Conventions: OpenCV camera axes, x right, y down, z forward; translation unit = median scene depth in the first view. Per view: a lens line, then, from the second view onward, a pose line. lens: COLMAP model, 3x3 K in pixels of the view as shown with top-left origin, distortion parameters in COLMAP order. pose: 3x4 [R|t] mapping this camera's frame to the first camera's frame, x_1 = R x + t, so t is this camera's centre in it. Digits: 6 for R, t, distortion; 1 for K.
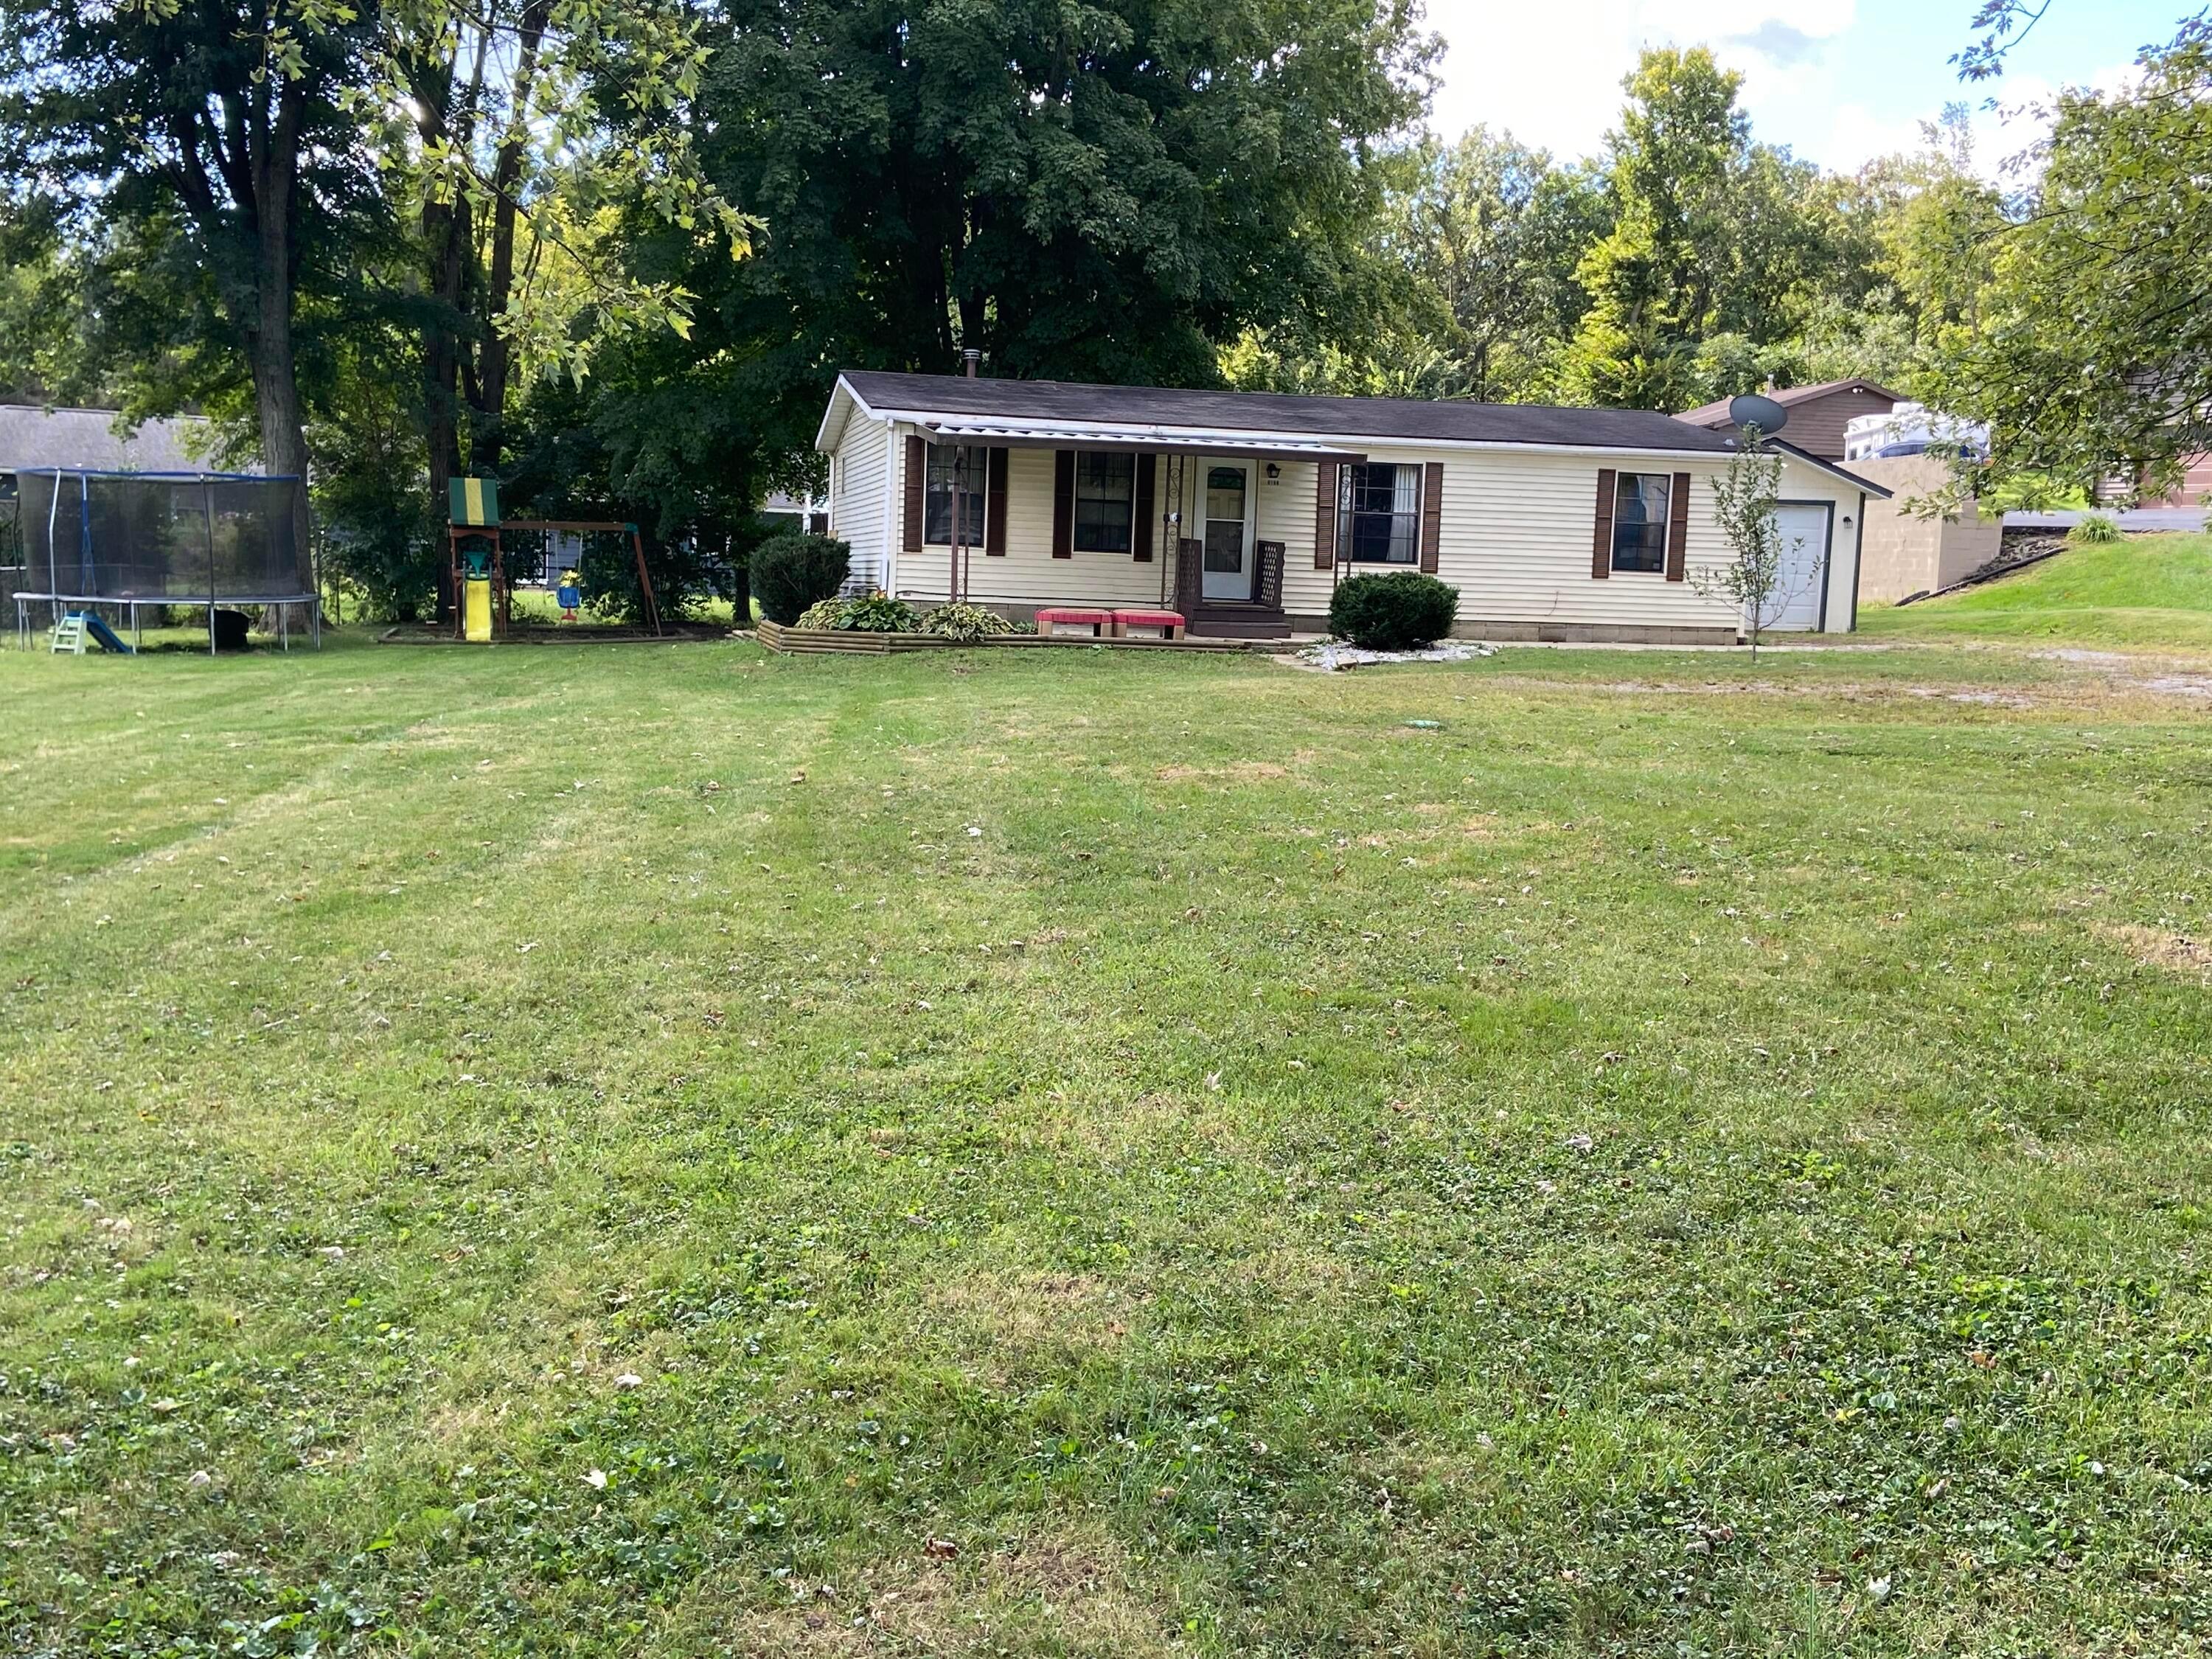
lens RADIAL K [[2370.2, 0, 1108.2], [0, 2370.2, 825.4], [0, 0, 1]] dist [0.002206, 0.000000]
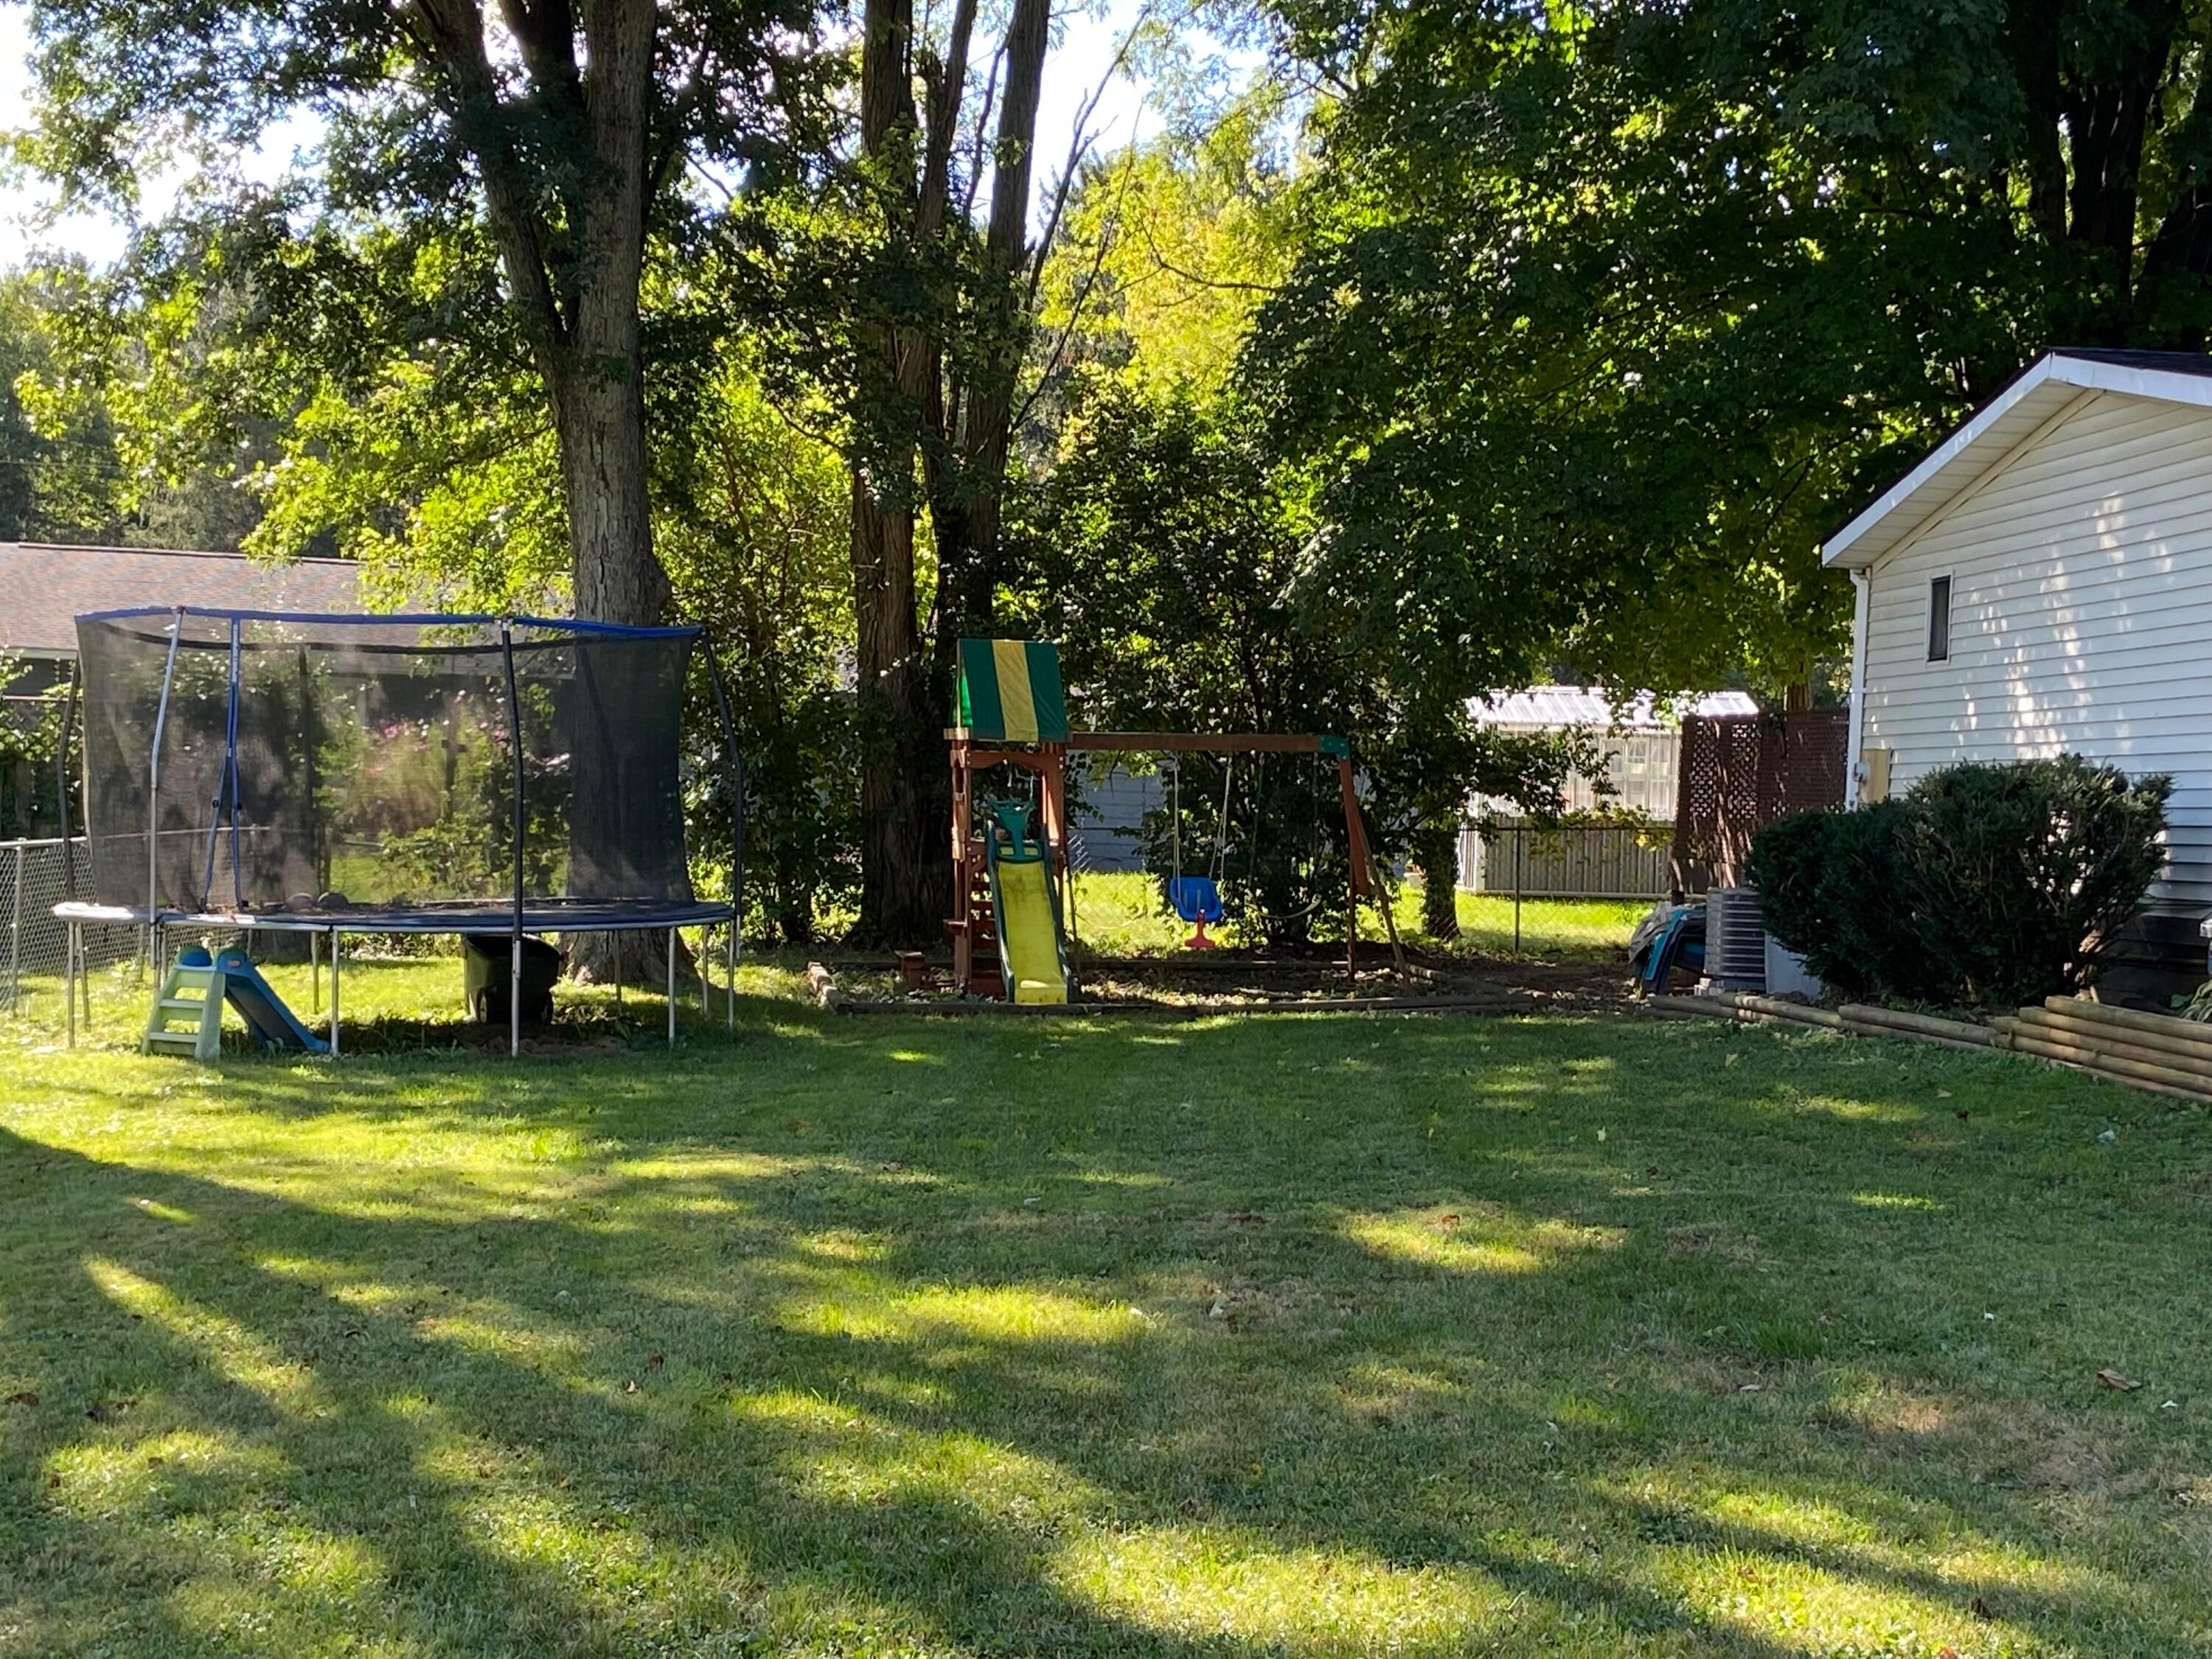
lens RADIAL K [[3497.4, 0, 1104.7], [0, 3497.4, 831.7], [0, 0, 1]] dist [-0.033296, 0.000000]
pose [[0.991171, -0.002473, -0.132570, -0.168715], [-0.011633, 0.994348, -0.105529, -0.040037], [0.132082, 0.106140, 0.985540, 0.358900]]
